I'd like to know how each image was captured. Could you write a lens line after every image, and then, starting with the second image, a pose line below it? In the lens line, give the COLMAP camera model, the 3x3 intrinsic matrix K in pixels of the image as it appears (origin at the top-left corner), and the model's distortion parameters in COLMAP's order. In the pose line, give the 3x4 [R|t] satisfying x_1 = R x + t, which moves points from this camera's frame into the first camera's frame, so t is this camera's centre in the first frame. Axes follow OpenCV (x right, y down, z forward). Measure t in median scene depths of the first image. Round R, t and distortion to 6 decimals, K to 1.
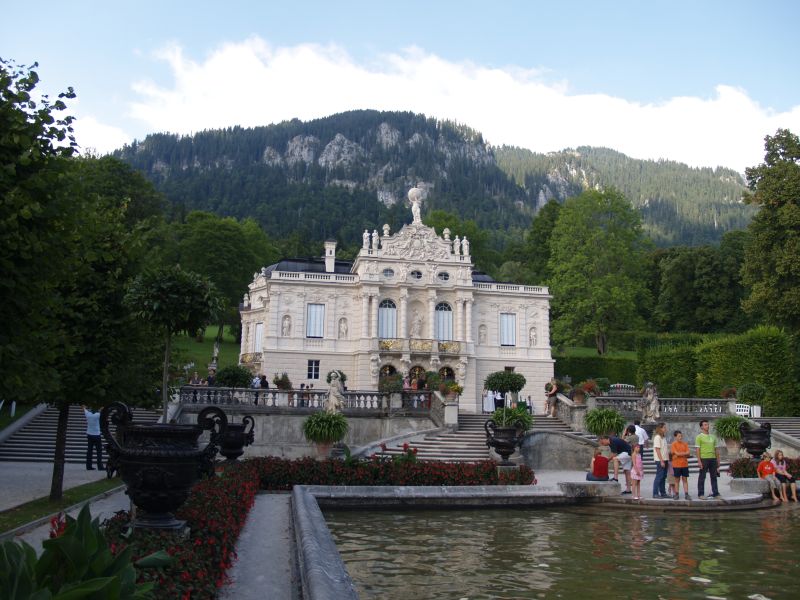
lens RADIAL K [[658.0, 0, 400.0], [0, 658.0, 300.0], [0, 0, 1]] dist [-0.130544, 0.082257]
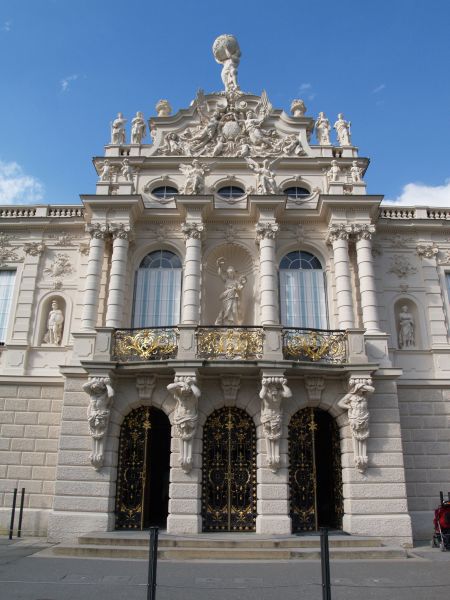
lens RADIAL K [[493.5, 0, 225.0], [0, 493.5, 300.0], [0, 0, 1]] dist [-0.130544, 0.082257]
pose [[0.983368, -0.072322, -0.166607, 0.069333], [0.041061, 0.982078, -0.183947, 0.088612], [0.176924, 0.174047, 0.968713, 0.705281]]
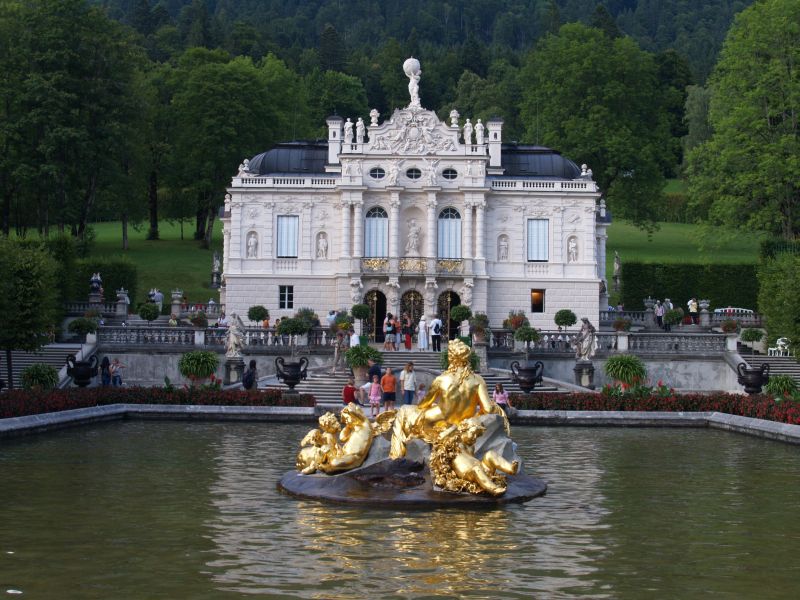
lens RADIAL K [[1204.6, 0, 400.0], [0, 1204.6, 300.0], [0, 0, 1]] dist [-0.124308, 0.038358]
pose [[0.981380, -0.014254, -0.191545, 0.280128], [0.039274, 0.991064, 0.127471, -0.072274], [0.188017, -0.132620, 0.973171, -0.408946]]
